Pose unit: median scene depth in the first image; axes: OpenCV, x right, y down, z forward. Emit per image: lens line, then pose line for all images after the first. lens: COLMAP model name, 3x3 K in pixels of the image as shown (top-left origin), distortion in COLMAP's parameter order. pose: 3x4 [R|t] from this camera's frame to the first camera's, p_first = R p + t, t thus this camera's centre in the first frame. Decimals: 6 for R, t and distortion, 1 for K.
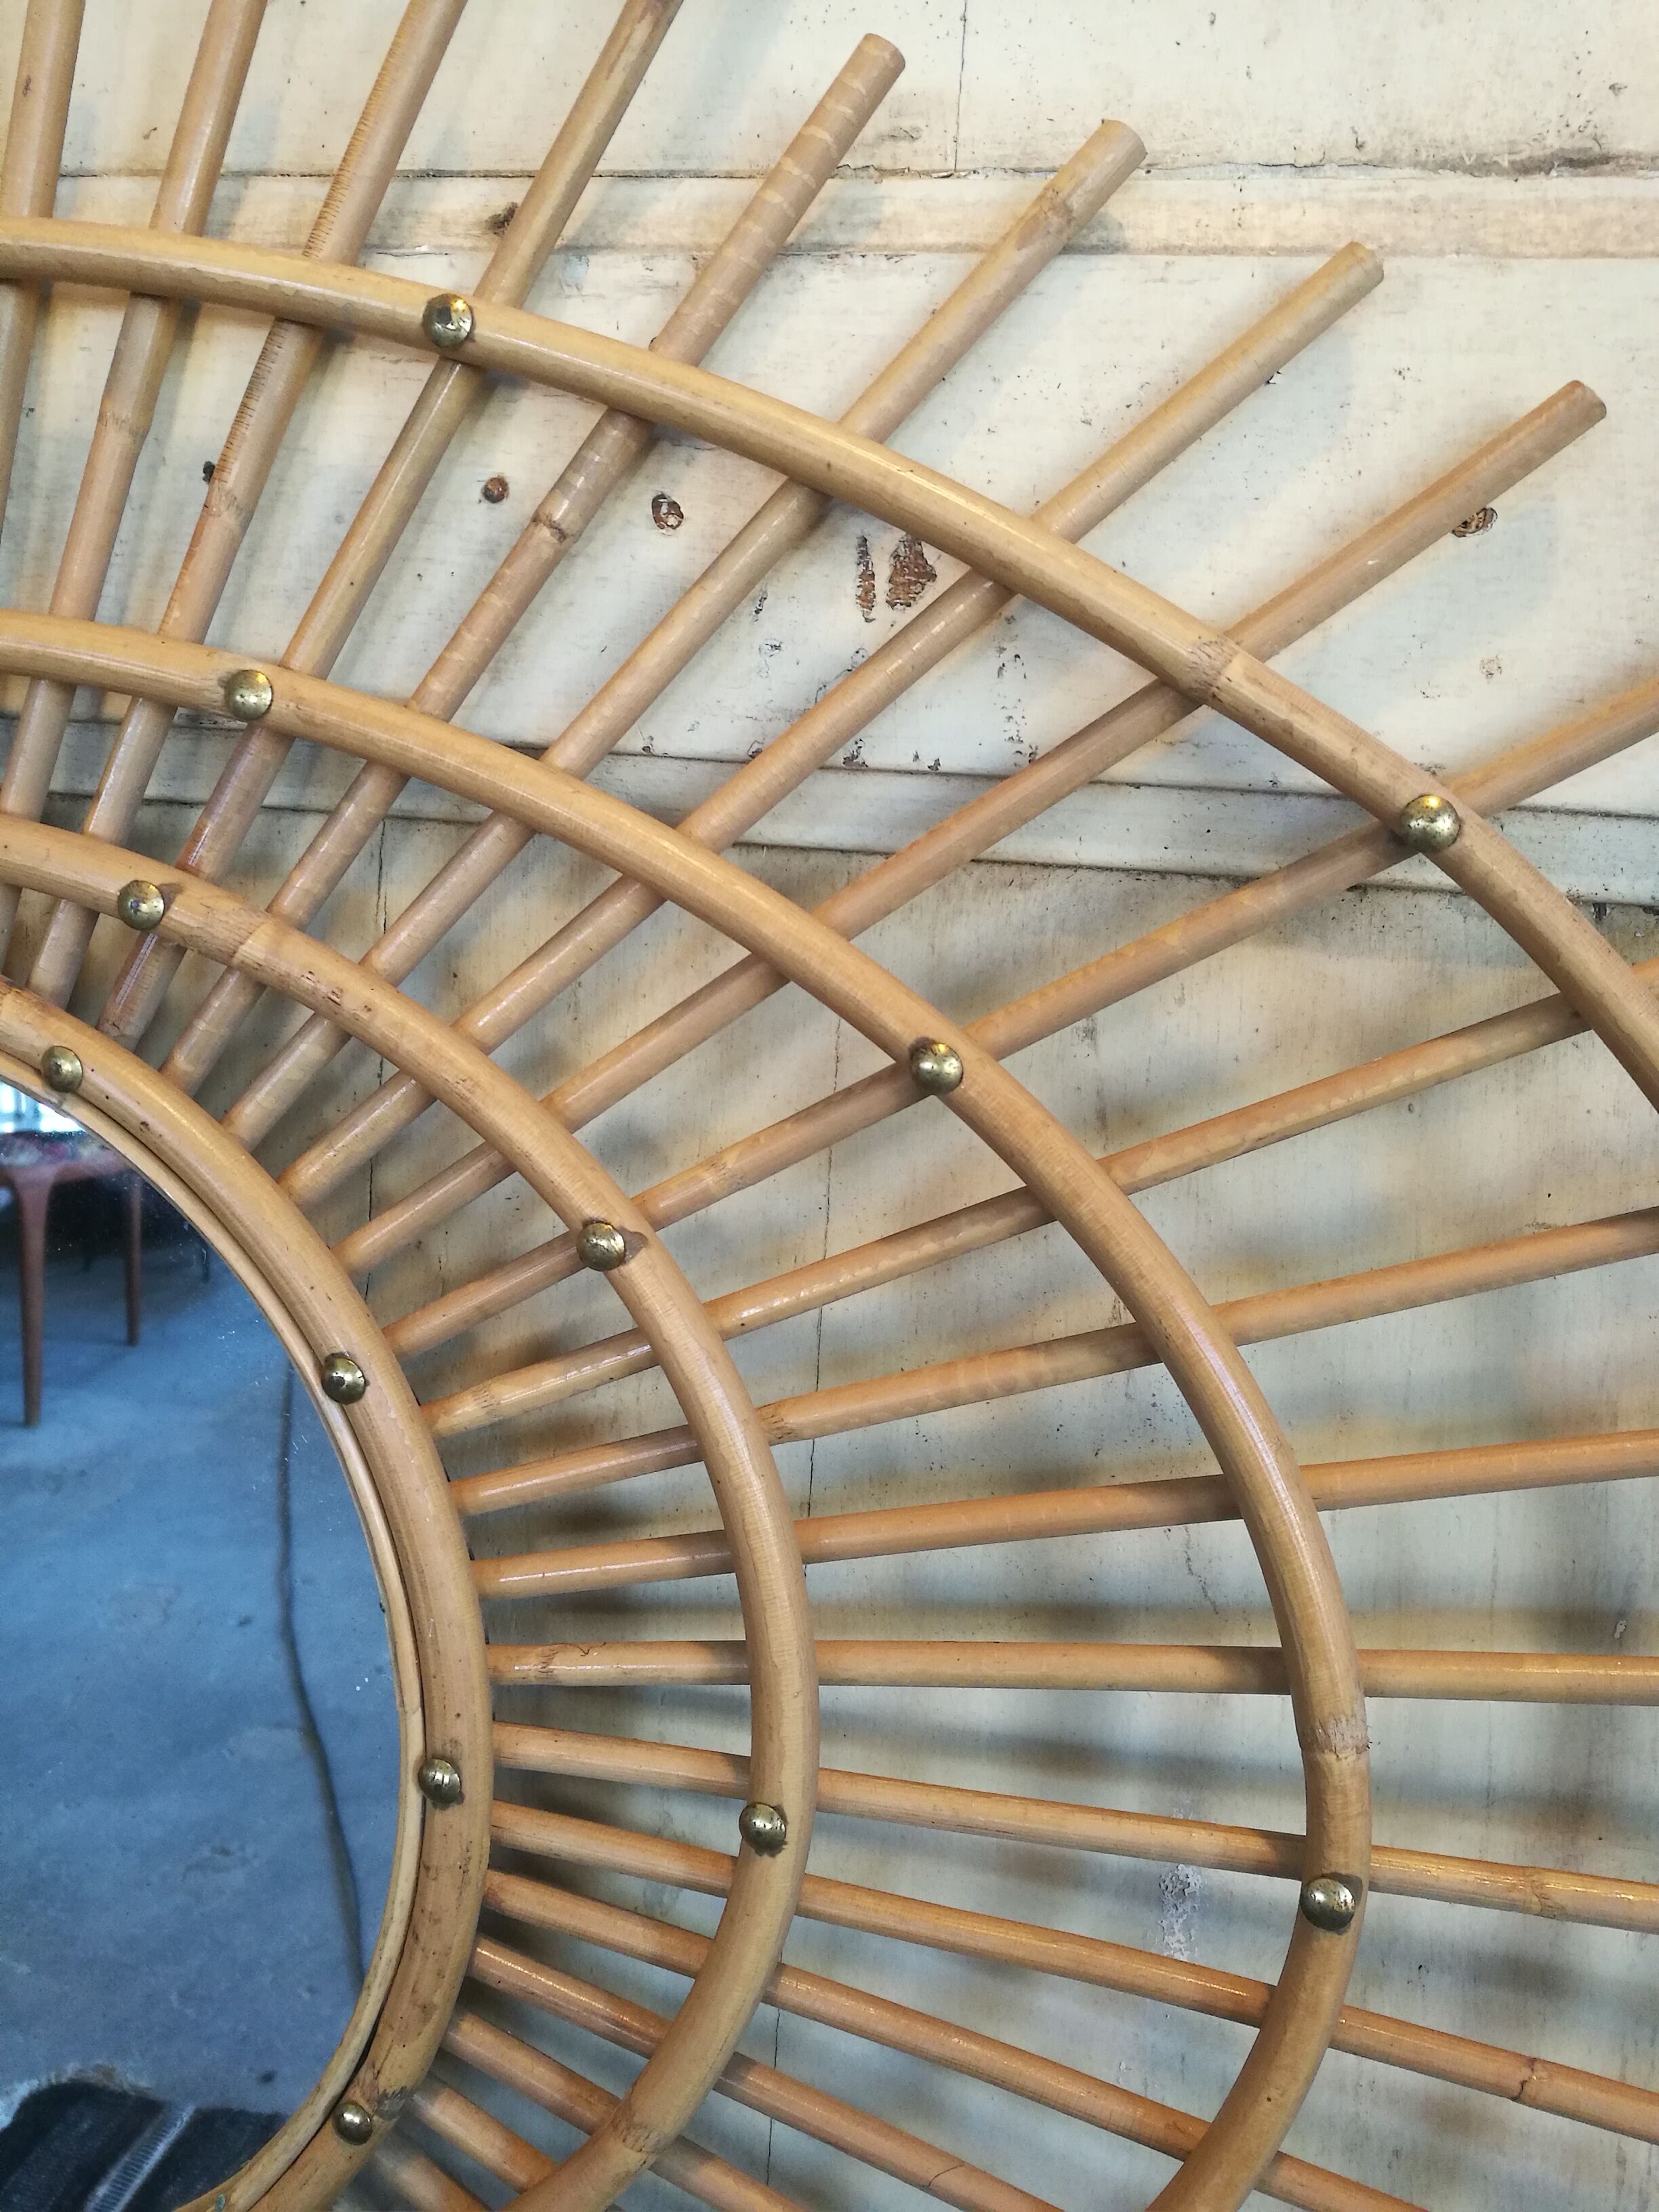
lens RADIAL K [[1753.4, 0, 829.5], [0, 1753.4, 1106.0], [0, 0, 1]] dist [-0.052890, 0.070229]
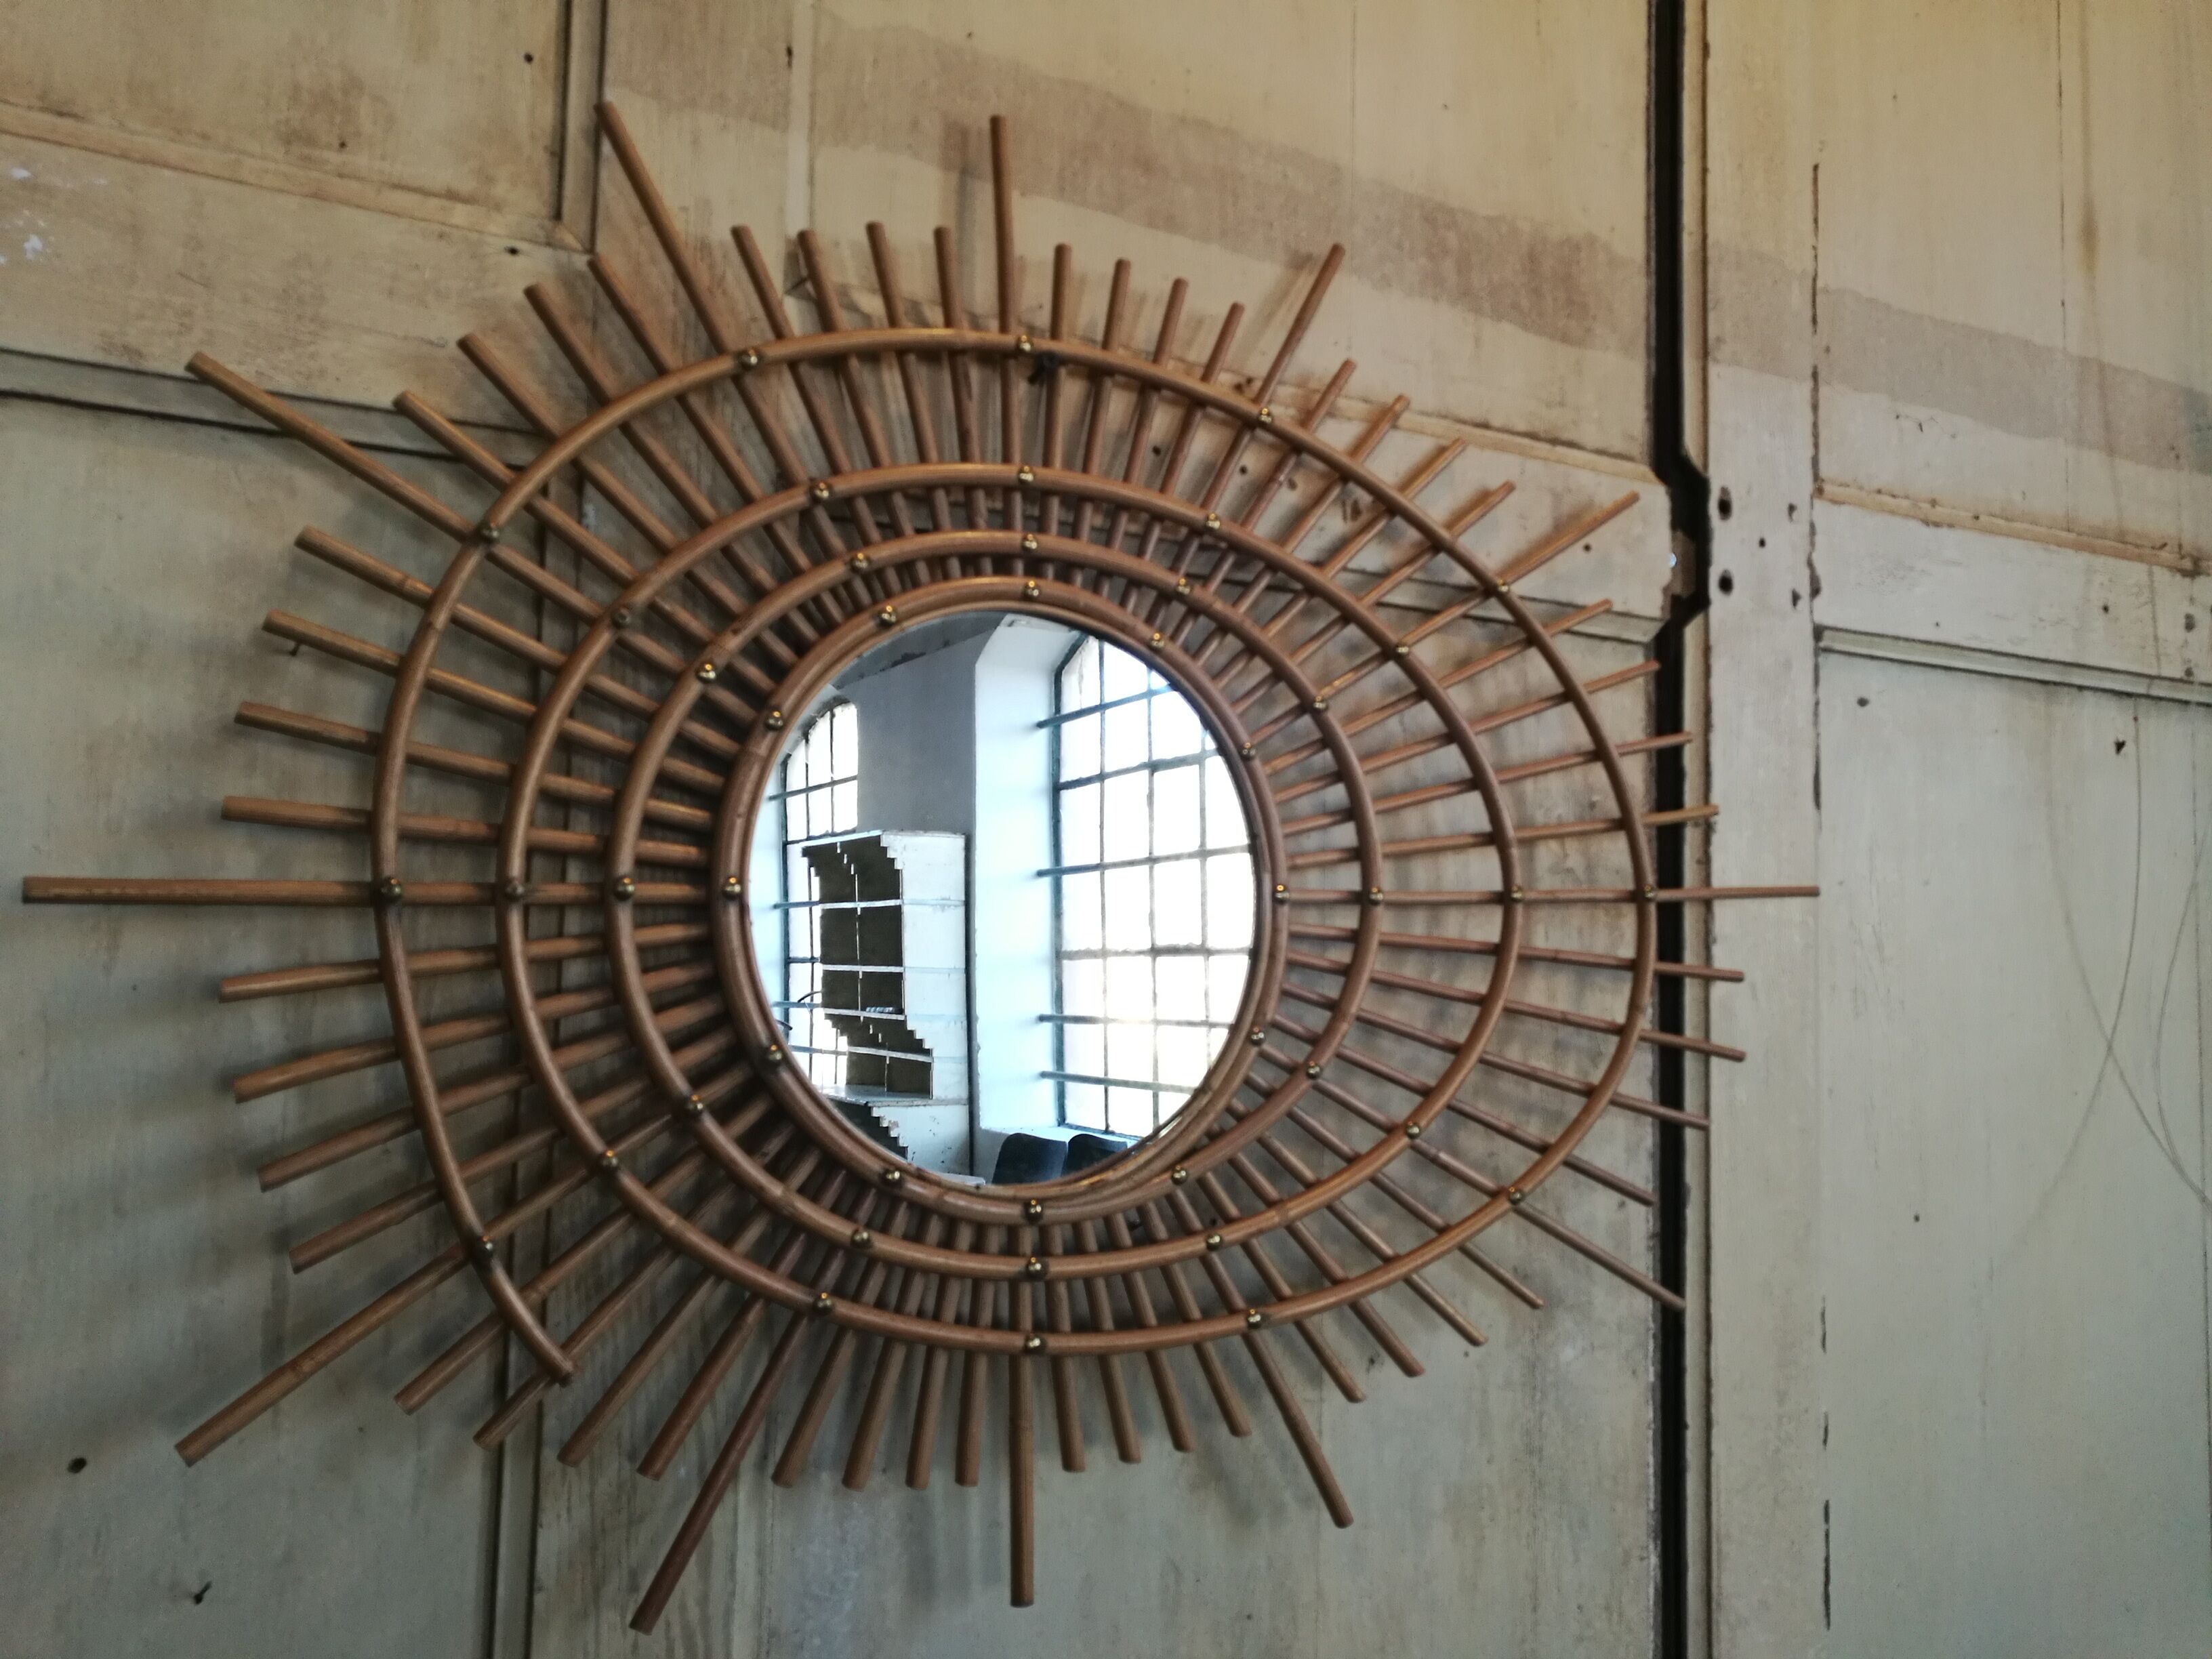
lens RADIAL K [[1753.4, 0, 1106.0], [0, 1753.4, 829.5], [0, 0, 1]] dist [-0.052890, 0.070229]
pose [[0.766664, 0.007407, 0.642006, -2.350891], [0.133336, 0.976296, -0.170490, 0.751912], [-0.628051, 0.216311, 0.747503, -0.996371]]
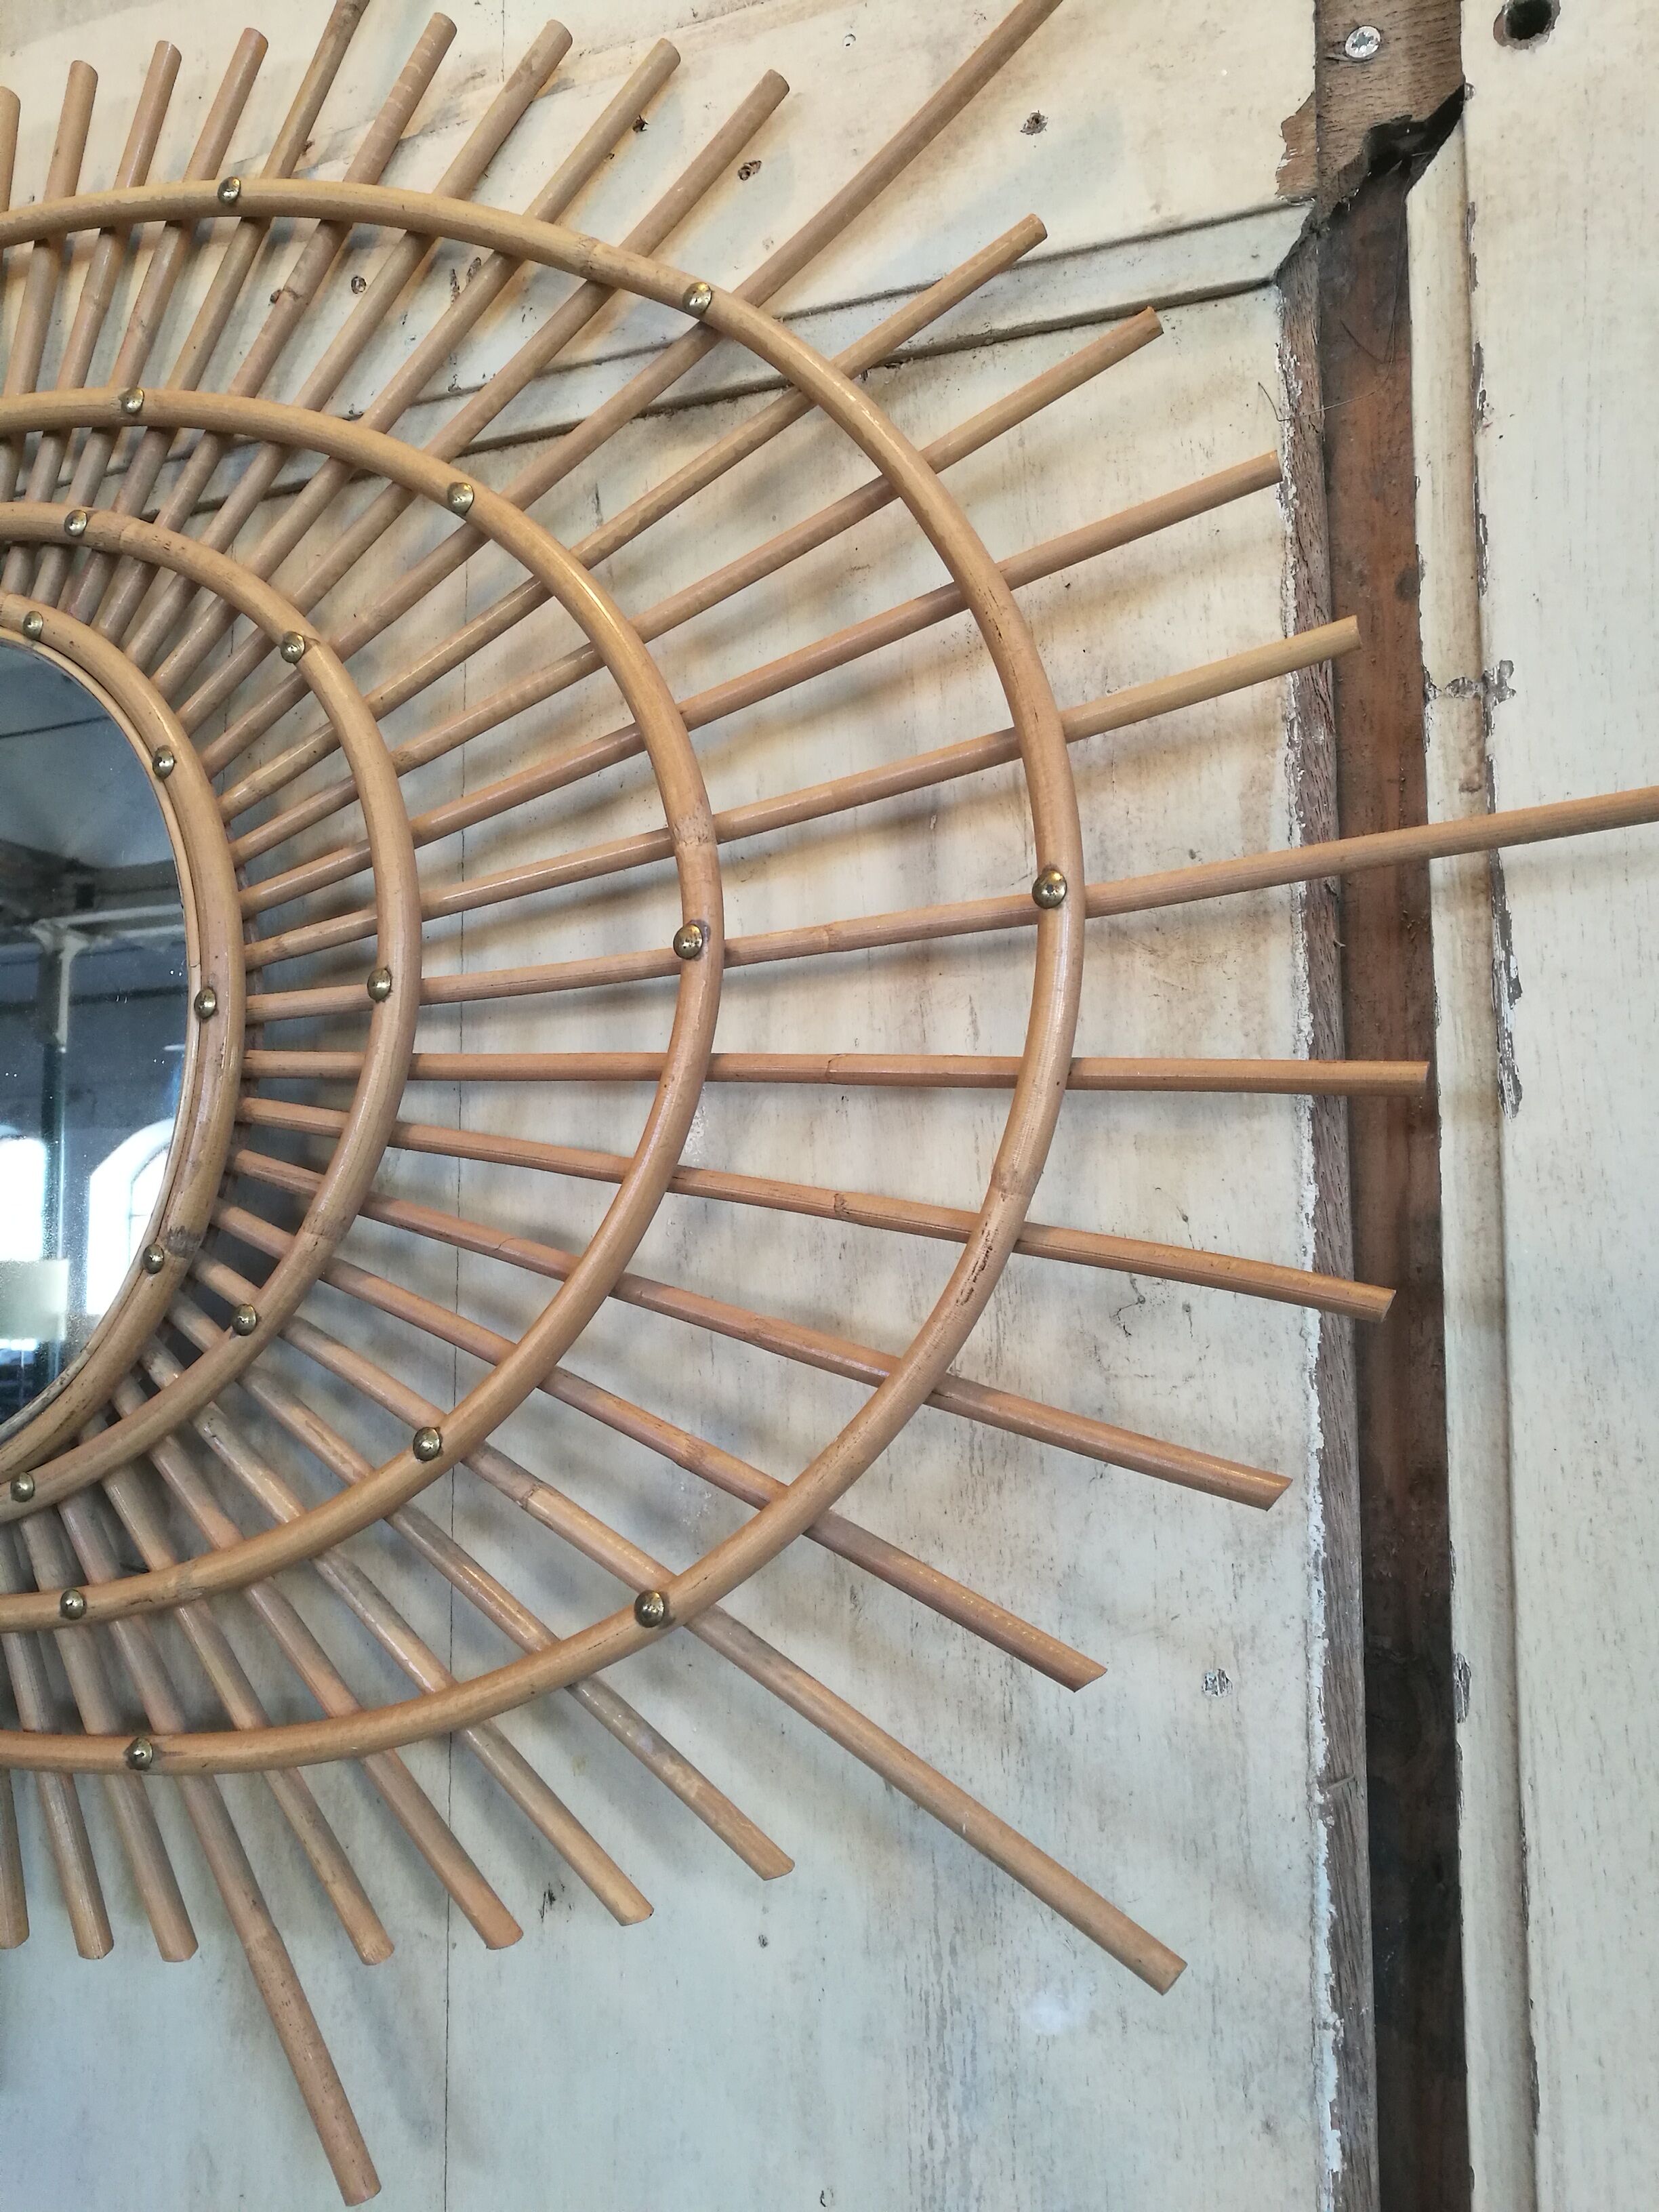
lens RADIAL K [[1753.4, 0, 829.5], [0, 1753.4, 1106.0], [0, 0, 1]] dist [-0.052890, 0.070229]
pose [[0.976469, -0.079550, -0.200452, 0.661055], [0.026793, 0.967029, -0.253252, 0.925063], [0.213989, 0.241922, 0.946405, -0.364974]]
